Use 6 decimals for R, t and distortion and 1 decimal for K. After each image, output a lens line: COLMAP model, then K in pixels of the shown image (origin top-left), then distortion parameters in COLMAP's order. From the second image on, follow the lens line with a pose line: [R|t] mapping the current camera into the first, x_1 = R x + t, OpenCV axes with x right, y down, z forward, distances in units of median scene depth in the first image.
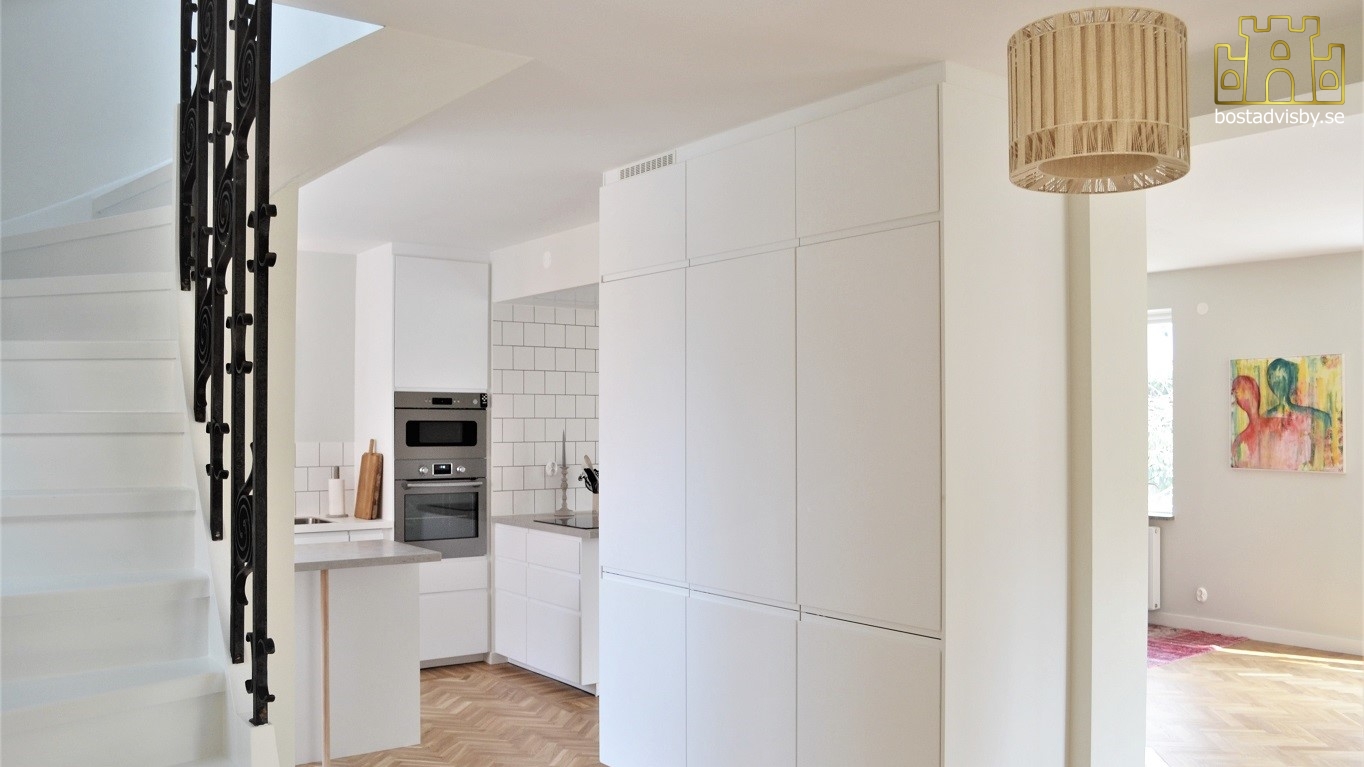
lens RADIAL K [[1125.6, 0, 681.3], [0, 1125.6, 388.2], [0, 0, 1]] dist [-0.075775, 0.005637]
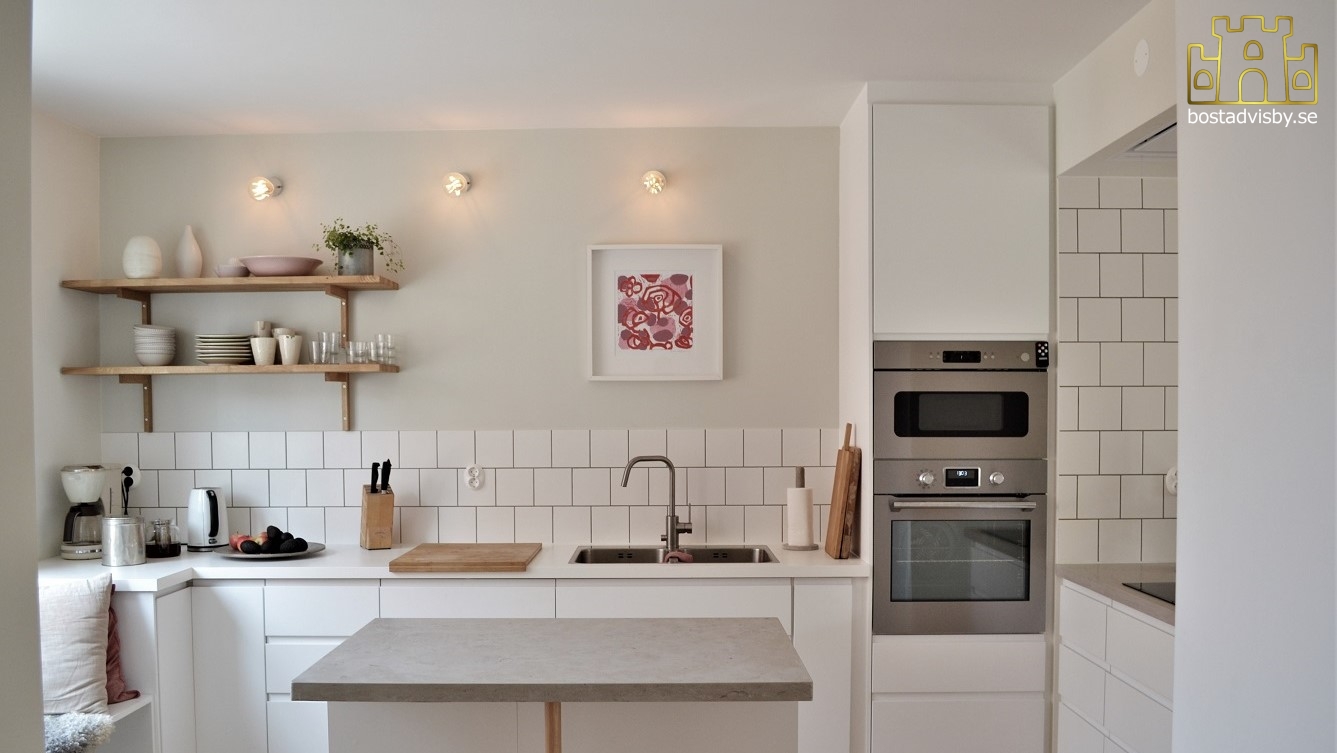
lens RADIAL K [[1103.4, 0, 693.8], [0, 1103.4, 442.0], [0, 0, 1]] dist [-0.075775, 0.005637]
pose [[0.815808, 0.017041, -0.578072, -0.004203], [0.020586, 0.998077, 0.058474, 0.019181], [0.577957, -0.059603, 0.813888, 0.469920]]
